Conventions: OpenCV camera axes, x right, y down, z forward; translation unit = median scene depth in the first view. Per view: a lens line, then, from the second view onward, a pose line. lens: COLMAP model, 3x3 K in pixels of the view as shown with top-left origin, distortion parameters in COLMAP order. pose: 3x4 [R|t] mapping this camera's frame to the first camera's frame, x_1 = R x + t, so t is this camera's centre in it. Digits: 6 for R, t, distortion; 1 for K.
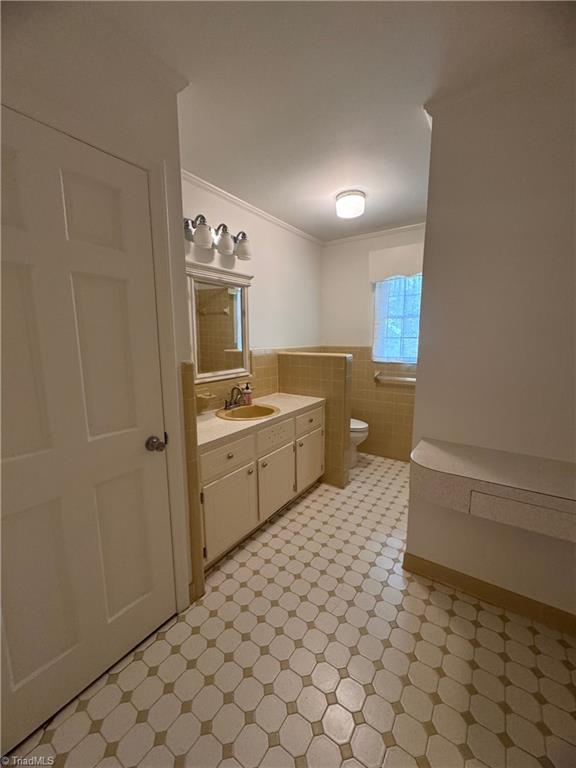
lens RADIAL K [[305.7, 0, 288.9], [0, 305.7, 382.7], [0, 0, 1]] dist [-0.006096, 0.001108]
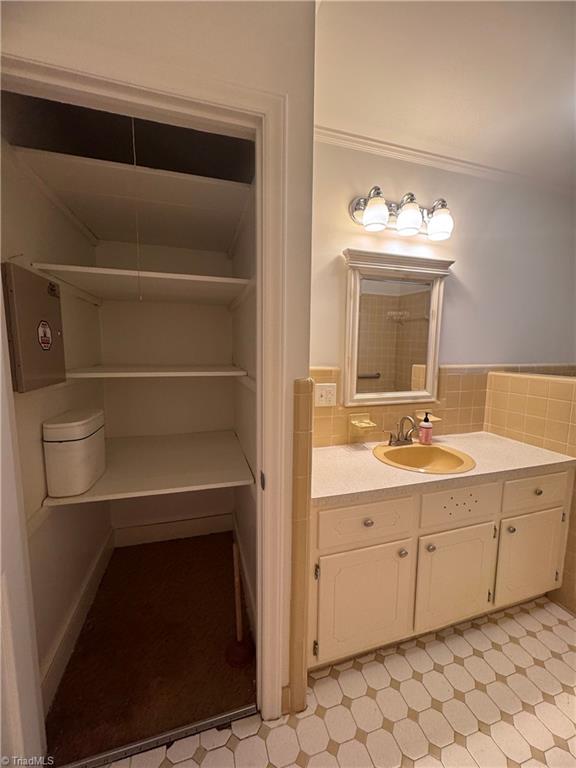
lens RADIAL K [[305.7, 0, 286.8], [0, 305.7, 386.4], [0, 0, 1]] dist [-0.006096, 0.001108]
pose [[0.781174, 0.080844, -0.619056, 0.046113], [-0.102759, 0.994706, 0.000233, -0.030341], [0.615798, 0.063431, 0.785347, 0.277224]]
